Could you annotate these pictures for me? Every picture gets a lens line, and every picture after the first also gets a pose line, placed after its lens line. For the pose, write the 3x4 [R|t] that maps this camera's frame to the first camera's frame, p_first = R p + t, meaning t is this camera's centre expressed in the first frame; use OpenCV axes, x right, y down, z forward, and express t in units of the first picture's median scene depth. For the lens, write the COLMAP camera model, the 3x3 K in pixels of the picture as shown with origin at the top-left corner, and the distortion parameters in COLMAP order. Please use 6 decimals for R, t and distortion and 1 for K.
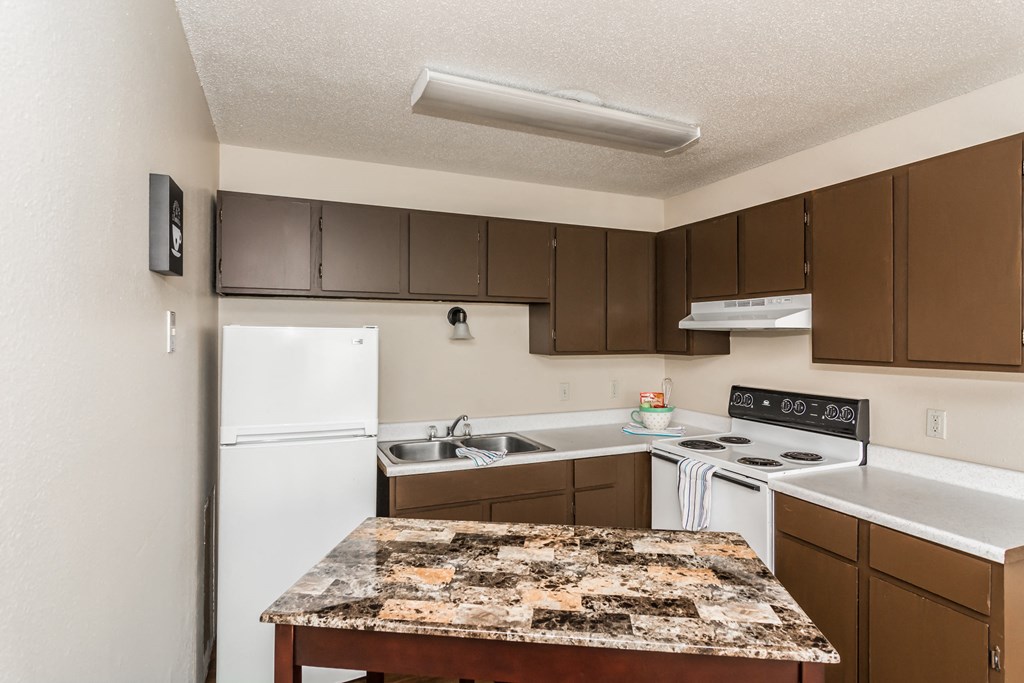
lens RADIAL K [[523.3, 0, 507.5], [0, 523.3, 337.1], [0, 0, 1]] dist [0.004789, 0.000242]
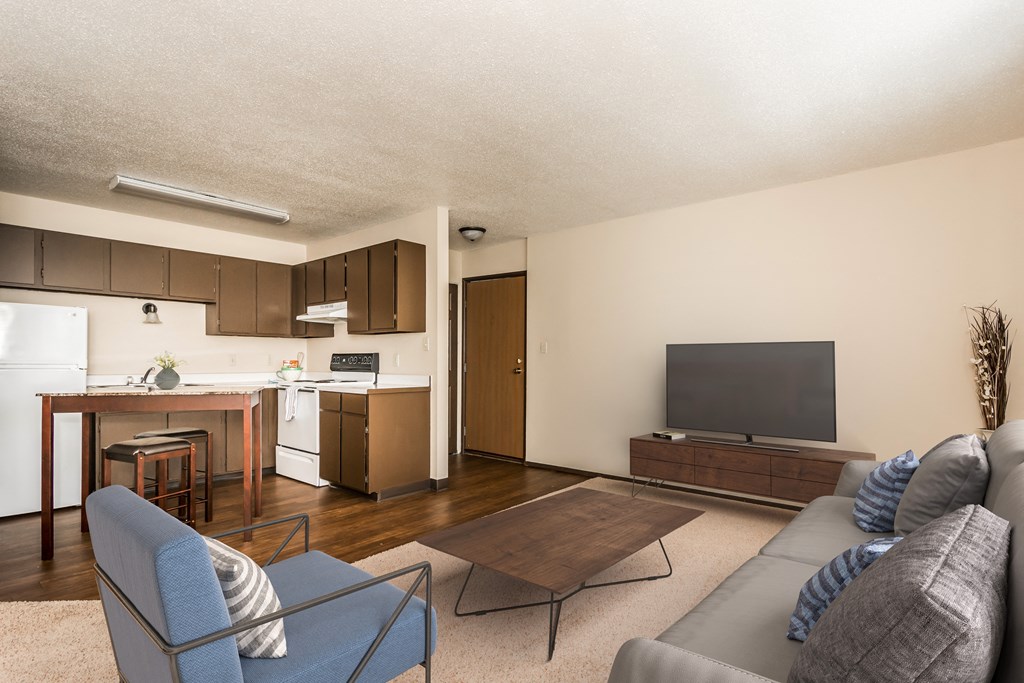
lens RADIAL K [[523.3, 0, 507.9], [0, 523.3, 359.8], [0, 0, 1]] dist [0.004789, 0.000242]
pose [[0.905297, -0.000116, 0.424779, 0.214559], [0.002796, 0.999980, -0.005687, 0.129378], [-0.424769, 0.006336, 0.905279, -0.906031]]
